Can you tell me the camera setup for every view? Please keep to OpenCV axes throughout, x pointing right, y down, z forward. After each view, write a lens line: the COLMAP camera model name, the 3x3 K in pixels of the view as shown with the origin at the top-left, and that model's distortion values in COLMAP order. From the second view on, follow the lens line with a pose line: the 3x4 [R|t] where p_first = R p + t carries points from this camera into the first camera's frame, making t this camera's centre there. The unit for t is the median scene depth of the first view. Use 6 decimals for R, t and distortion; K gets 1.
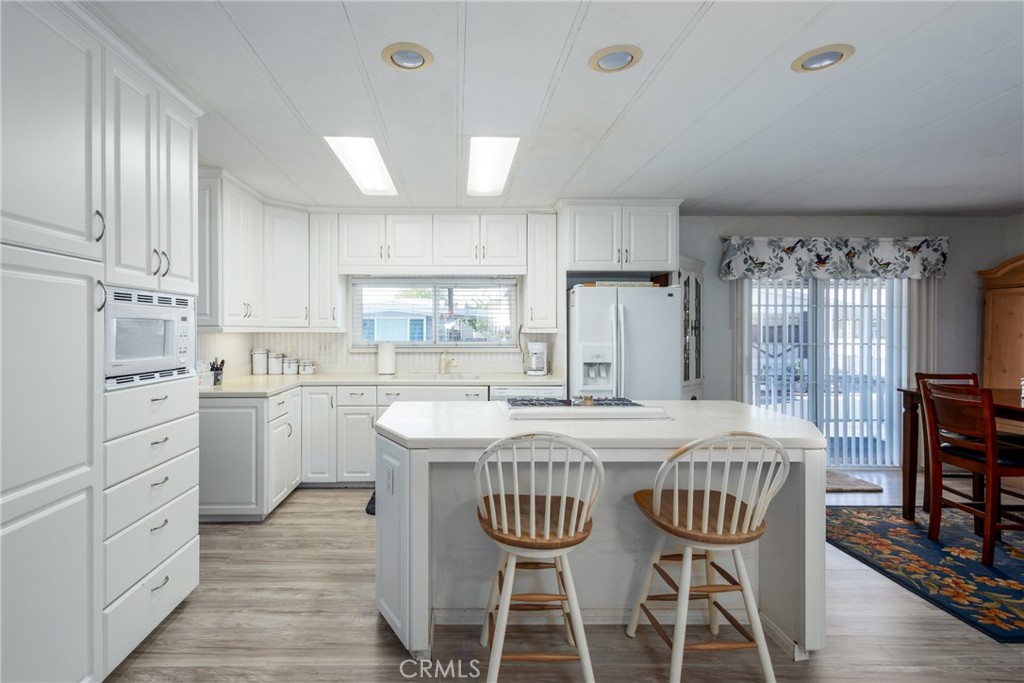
lens RADIAL K [[472.9, 0, 496.4], [0, 472.9, 329.1], [0, 0, 1]] dist [0.010393, -0.002493]
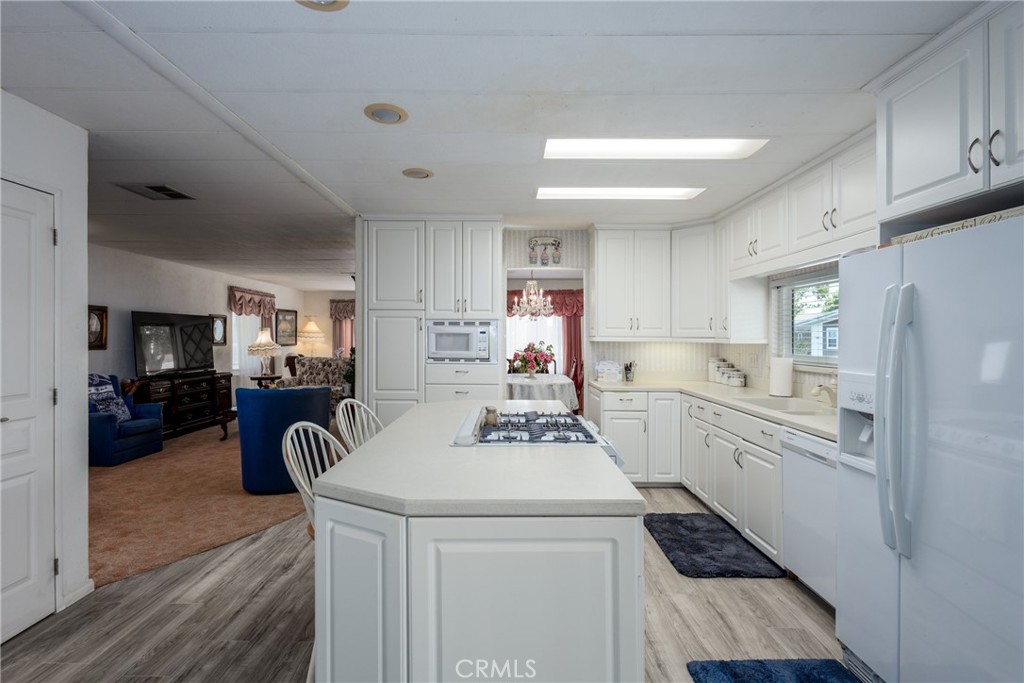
lens RADIAL K [[472.9, 0, 494.4], [0, 472.9, 342.2], [0, 0, 1]] dist [0.010393, -0.002493]
pose [[-0.035450, 0.009829, -0.999323, 0.598132], [-0.006916, 0.999925, 0.010080, -0.001142], [0.999348, 0.007269, -0.035379, 0.546921]]
